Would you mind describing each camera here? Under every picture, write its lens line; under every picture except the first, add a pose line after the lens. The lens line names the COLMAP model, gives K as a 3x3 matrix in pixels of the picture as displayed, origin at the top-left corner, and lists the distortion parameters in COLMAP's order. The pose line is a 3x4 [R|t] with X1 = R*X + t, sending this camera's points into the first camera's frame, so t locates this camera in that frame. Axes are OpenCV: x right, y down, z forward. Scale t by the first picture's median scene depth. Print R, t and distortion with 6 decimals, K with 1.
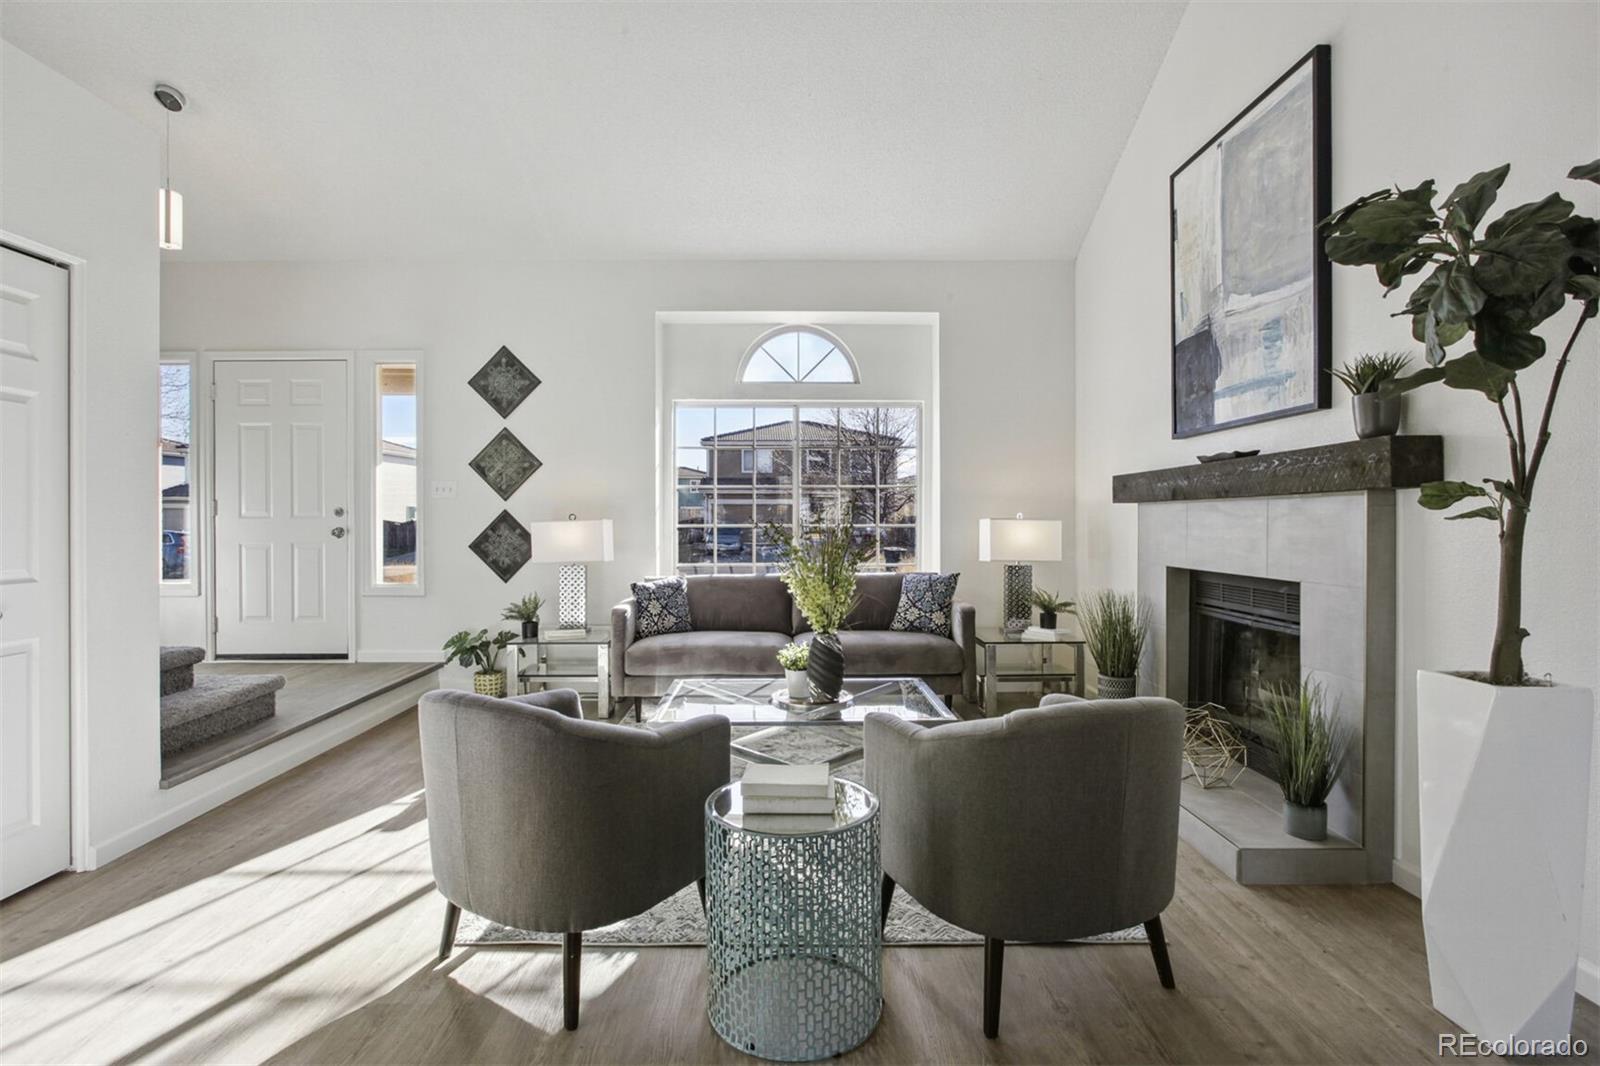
lens RADIAL K [[751.0, 0, 802.4], [0, 751.0, 520.2], [0, 0, 1]] dist [-0.000055, 0.000039]
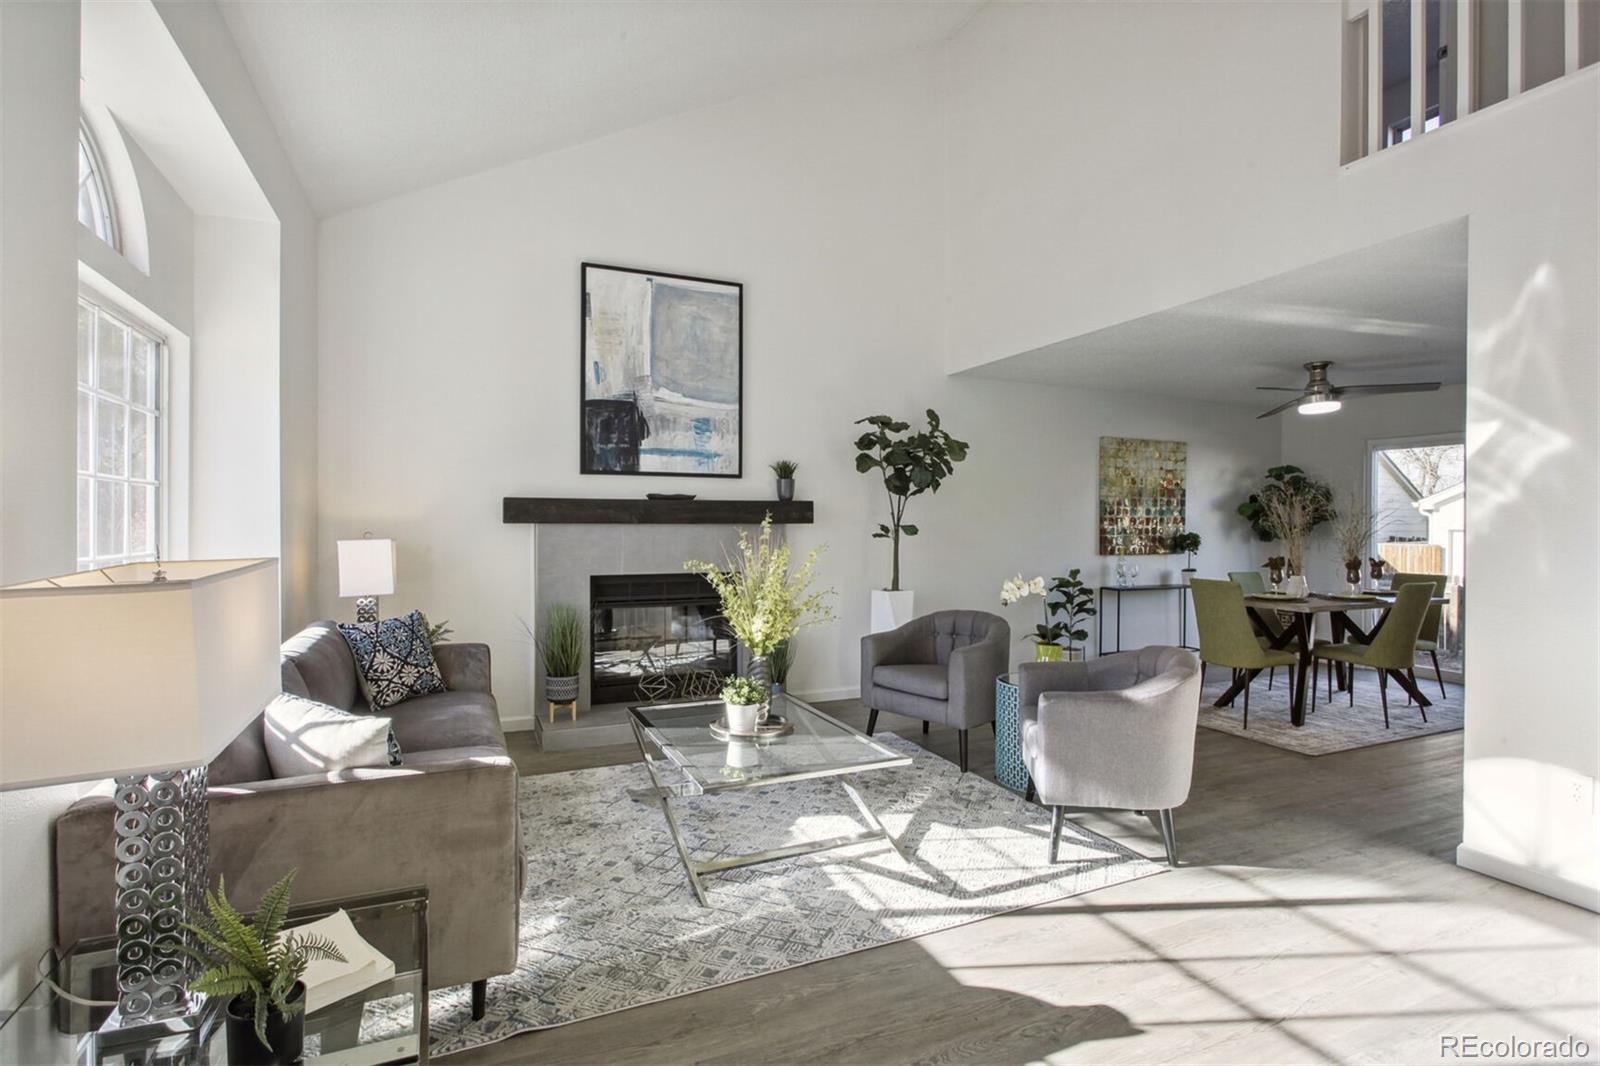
lens RADIAL K [[797.6, 0, 796.6], [0, 797.6, 521.5], [0, 0, 1]] dist [-0.002357, -0.000308]
pose [[-0.374775, 0.006987, 0.927090, -0.995299], [0.001493, 0.999975, -0.006933, -0.022572], [-0.927115, -0.001214, -0.374776, 1.341953]]
